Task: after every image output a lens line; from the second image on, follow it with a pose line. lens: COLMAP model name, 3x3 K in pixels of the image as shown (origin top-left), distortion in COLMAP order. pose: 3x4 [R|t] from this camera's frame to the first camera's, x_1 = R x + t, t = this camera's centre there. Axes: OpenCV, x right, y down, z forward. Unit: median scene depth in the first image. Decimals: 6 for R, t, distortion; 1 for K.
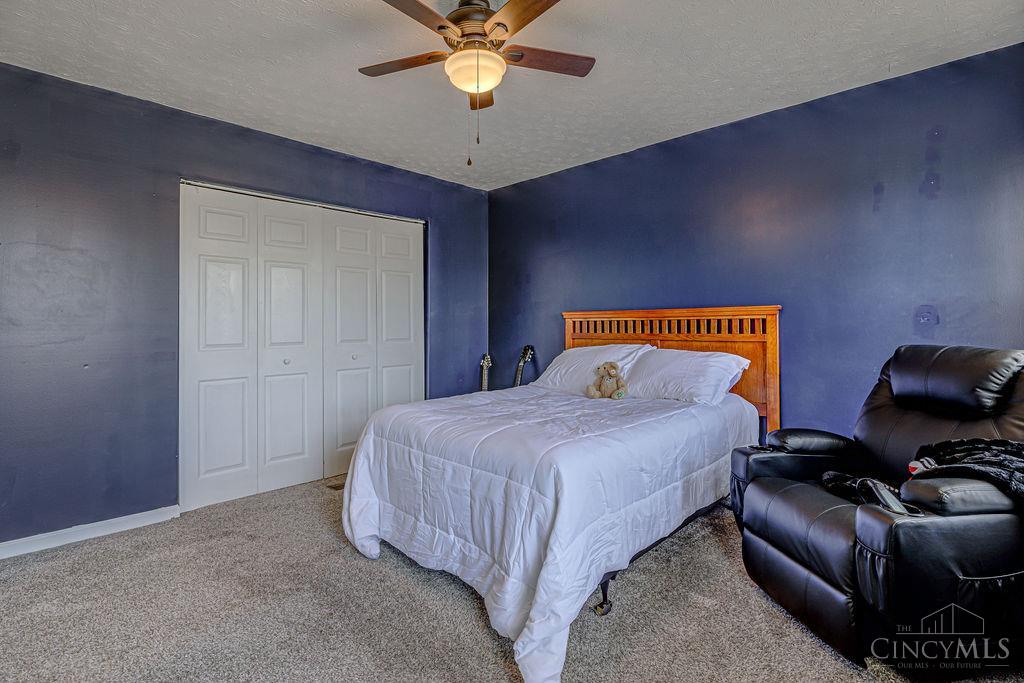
lens RADIAL K [[493.3, 0, 514.7], [0, 493.3, 330.3], [0, 0, 1]] dist [0.001372, 0.000026]
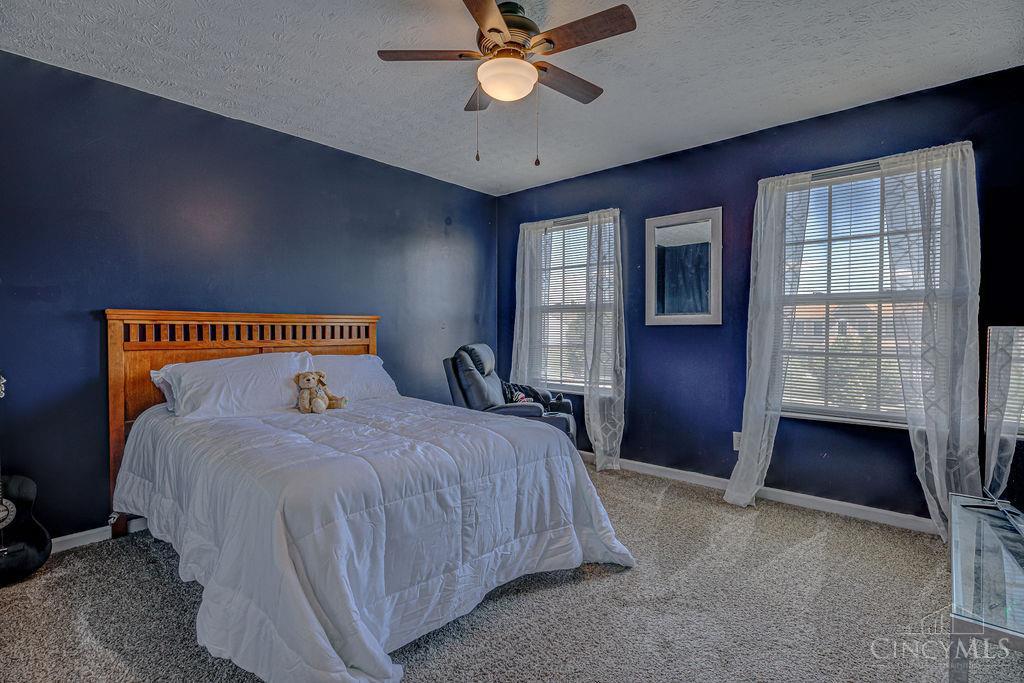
lens RADIAL K [[493.3, 0, 514.7], [0, 493.3, 330.3], [0, 0, 1]] dist [0.001372, 0.000026]
pose [[-0.034154, 0.005701, 0.999400, -0.689446], [0.009216, 0.999943, -0.005389, -0.002577], [-0.999374, 0.009027, -0.034204, 0.631064]]
